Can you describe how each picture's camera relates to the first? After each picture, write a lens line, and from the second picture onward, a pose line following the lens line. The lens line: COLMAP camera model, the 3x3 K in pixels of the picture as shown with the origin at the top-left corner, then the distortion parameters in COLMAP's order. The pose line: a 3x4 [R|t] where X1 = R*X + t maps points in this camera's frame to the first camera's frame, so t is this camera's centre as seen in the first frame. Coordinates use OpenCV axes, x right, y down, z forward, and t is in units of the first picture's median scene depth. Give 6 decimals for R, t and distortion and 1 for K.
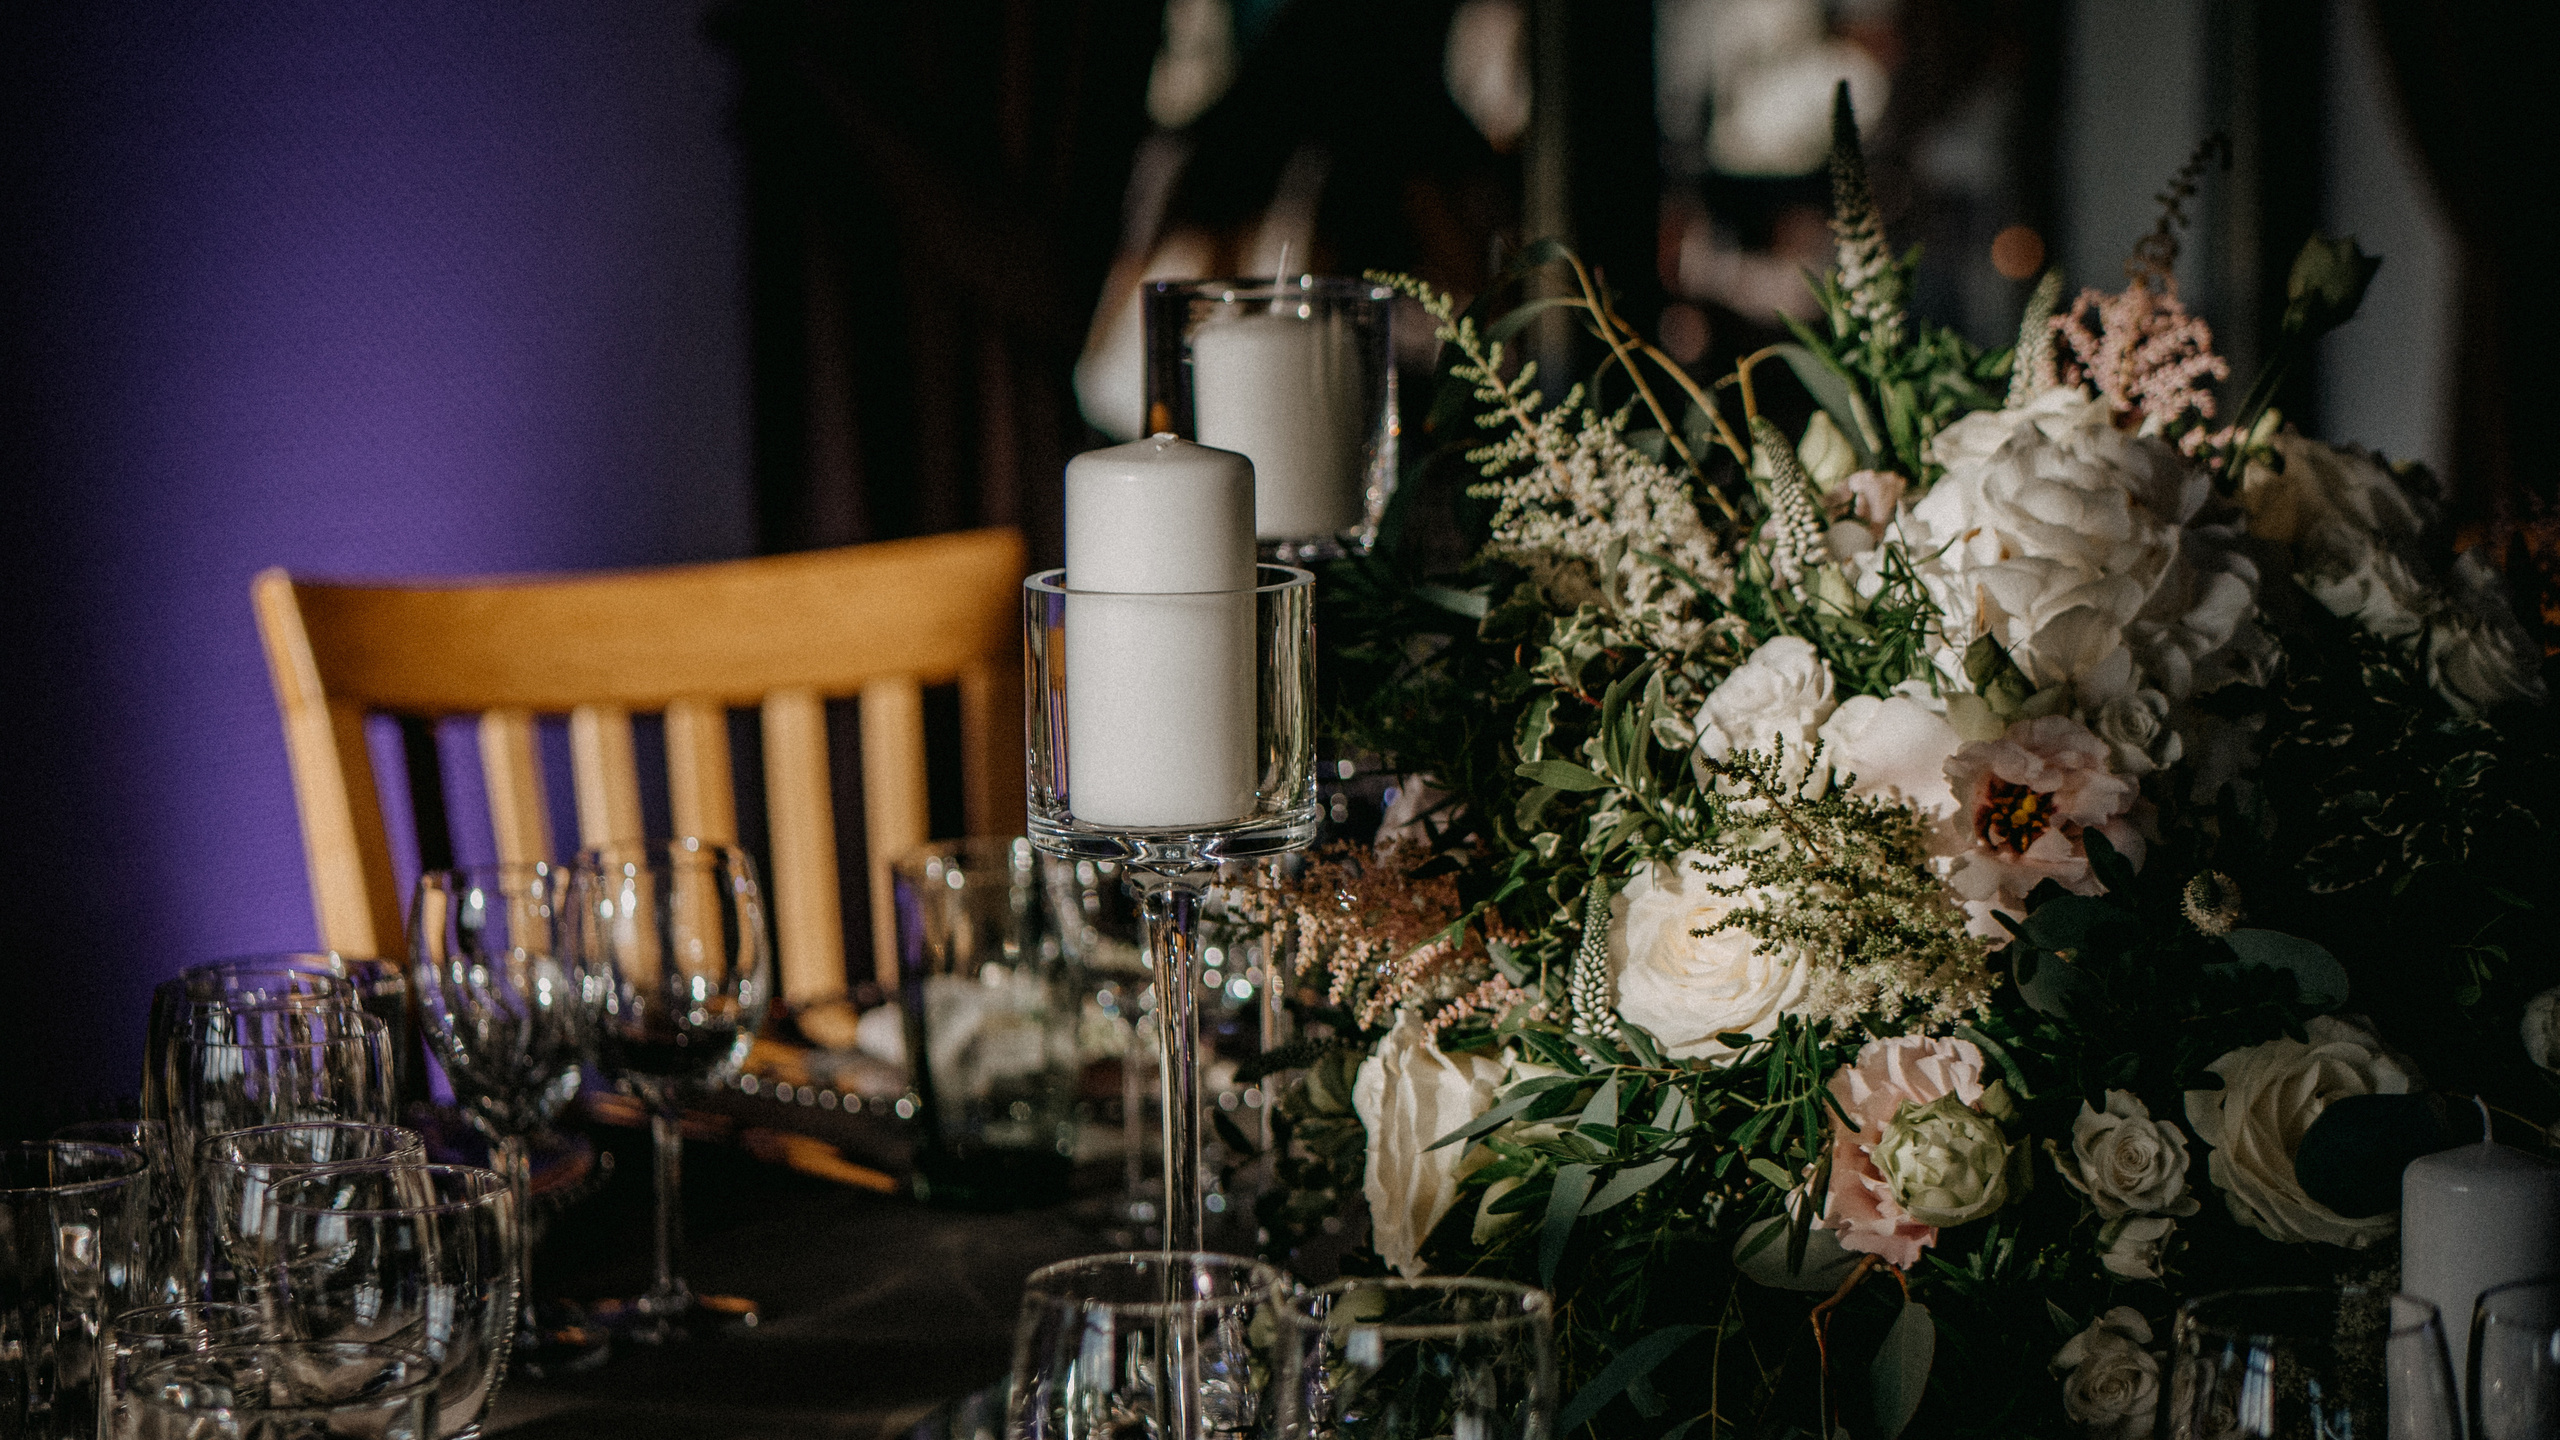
lens RADIAL K [[6835.2, 0, 1280.0], [0, 6835.2, 720.0], [0, 0, 1]] dist [-0.063221, 0.389092]
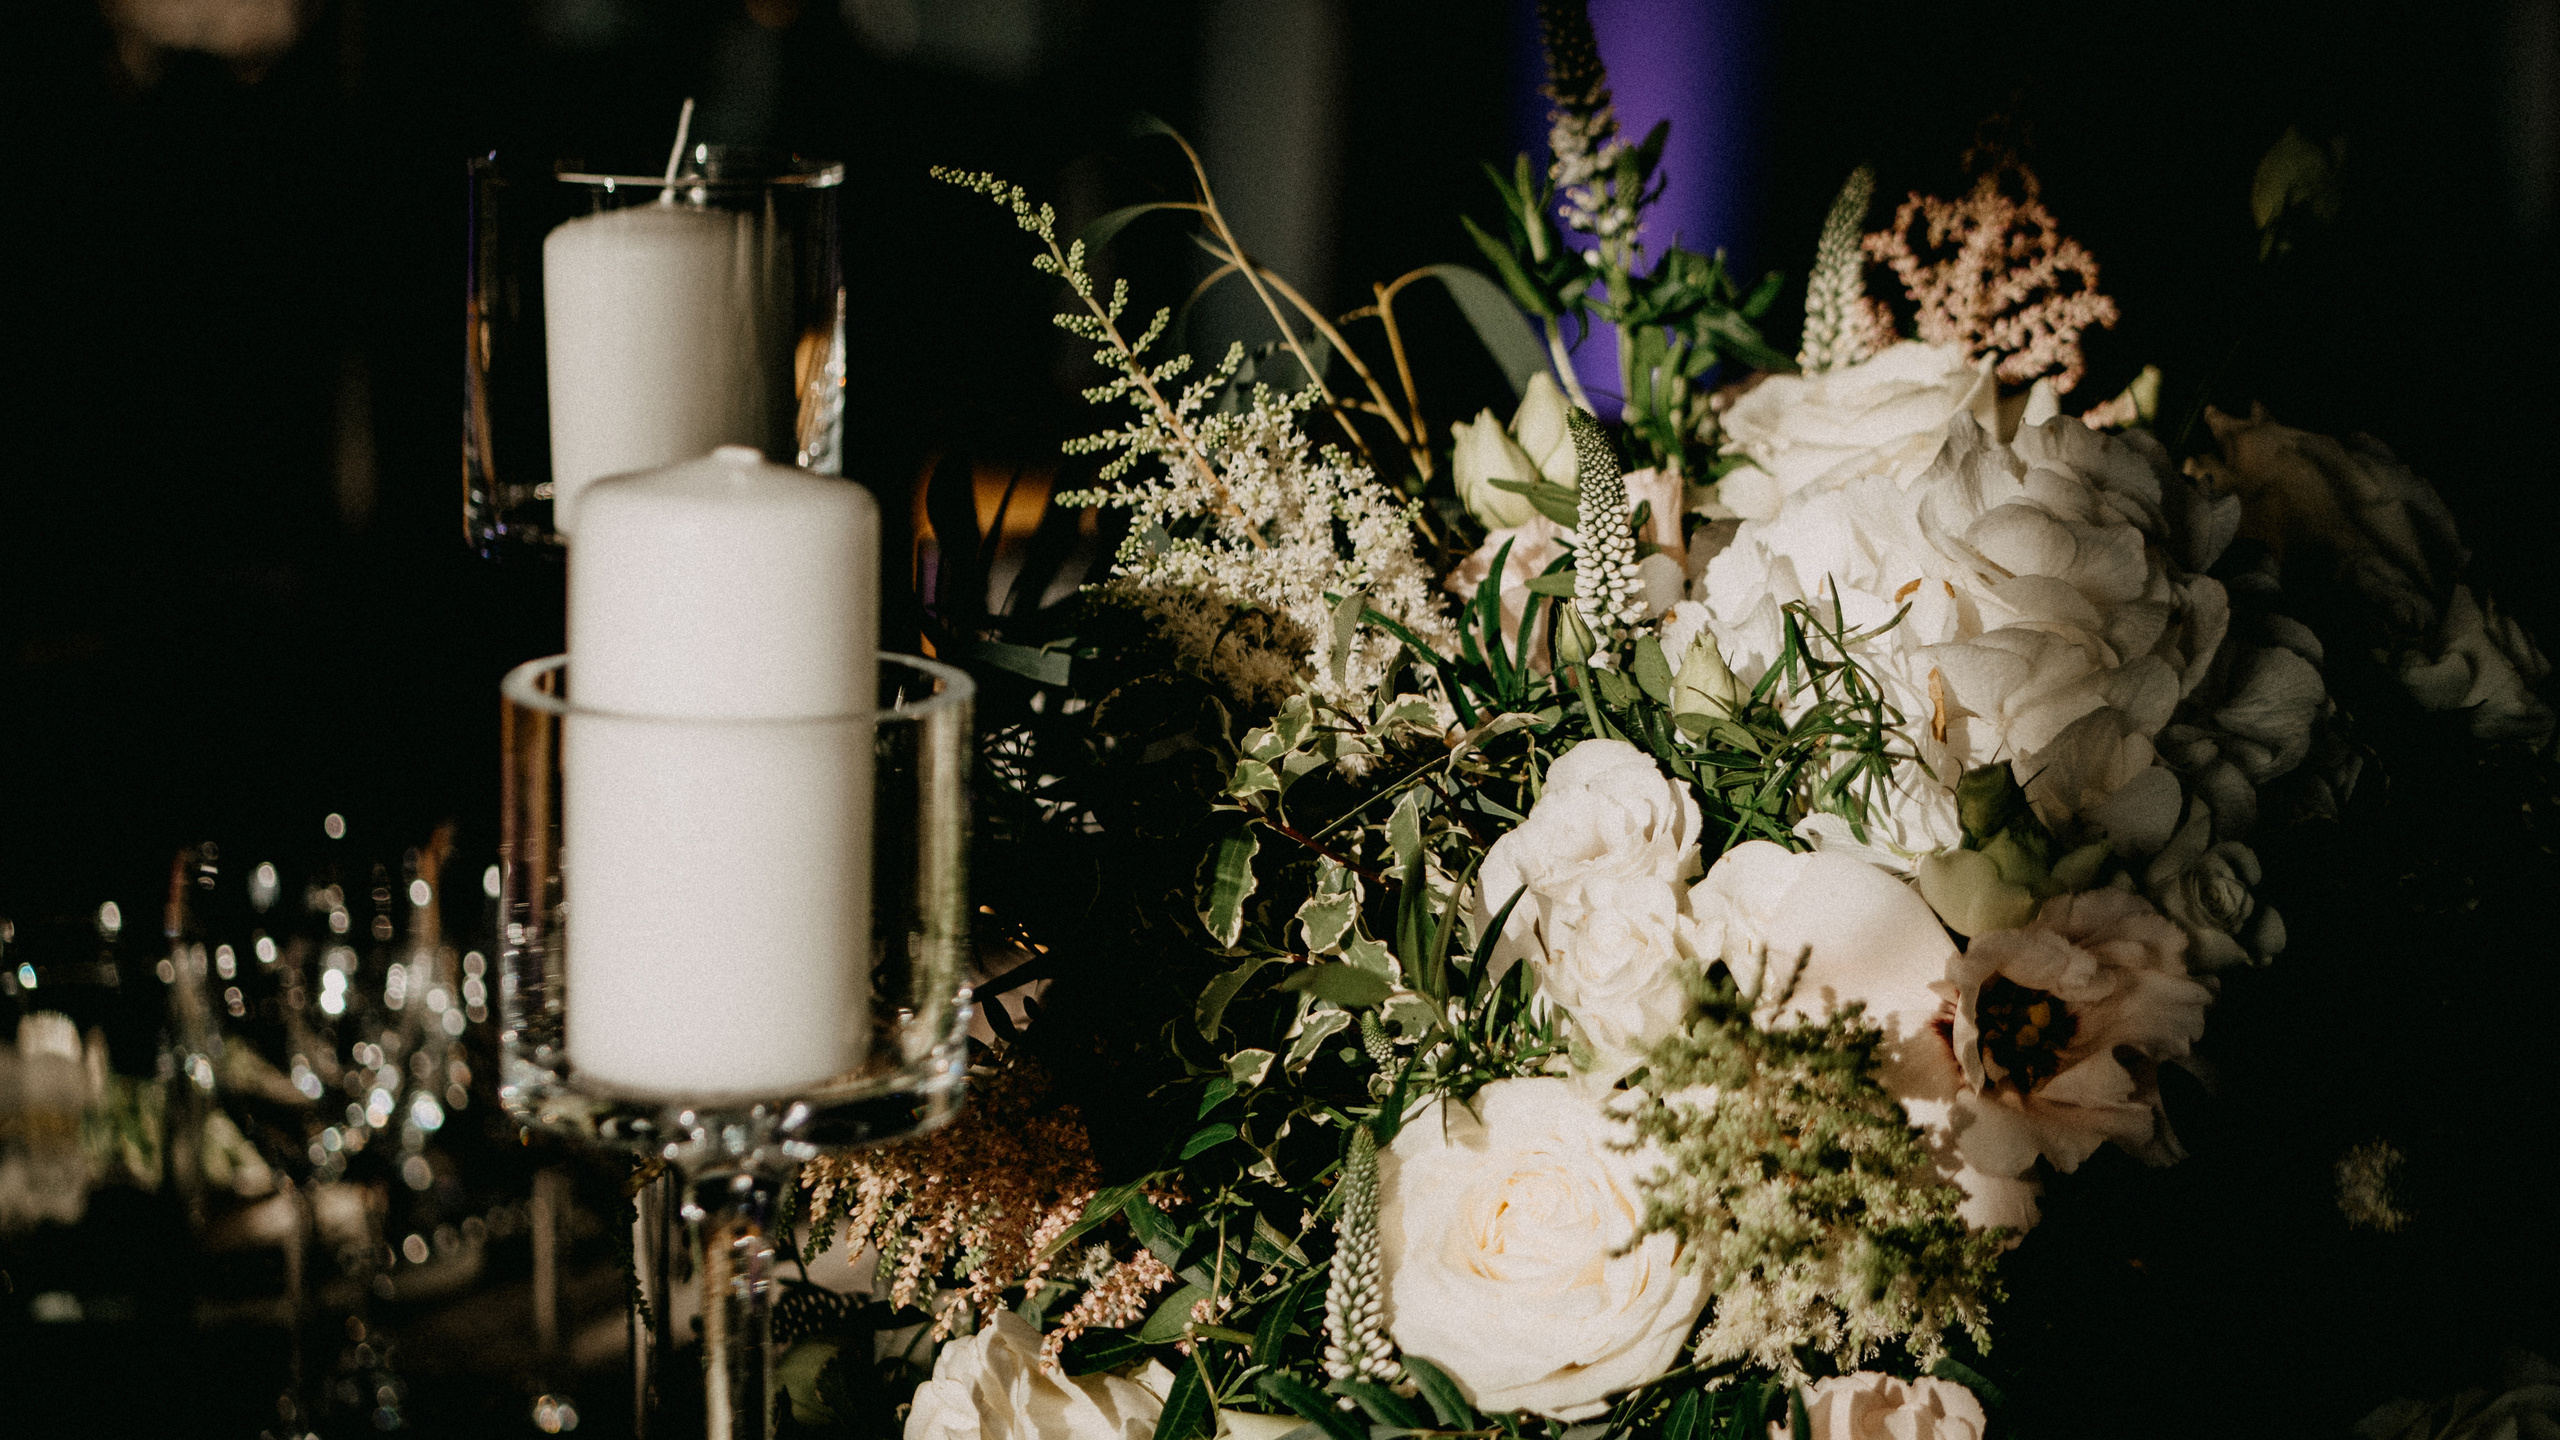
lens RADIAL K [[6835.2, 0, 1280.0], [0, 6835.2, 720.0], [0, 0, 1]] dist [-0.063221, 0.389092]
pose [[0.973580, -0.009518, 0.228146, -0.106899], [-0.000623, 0.999016, 0.044337, -0.043725], [-0.228344, -0.043307, 0.972617, 0.376253]]
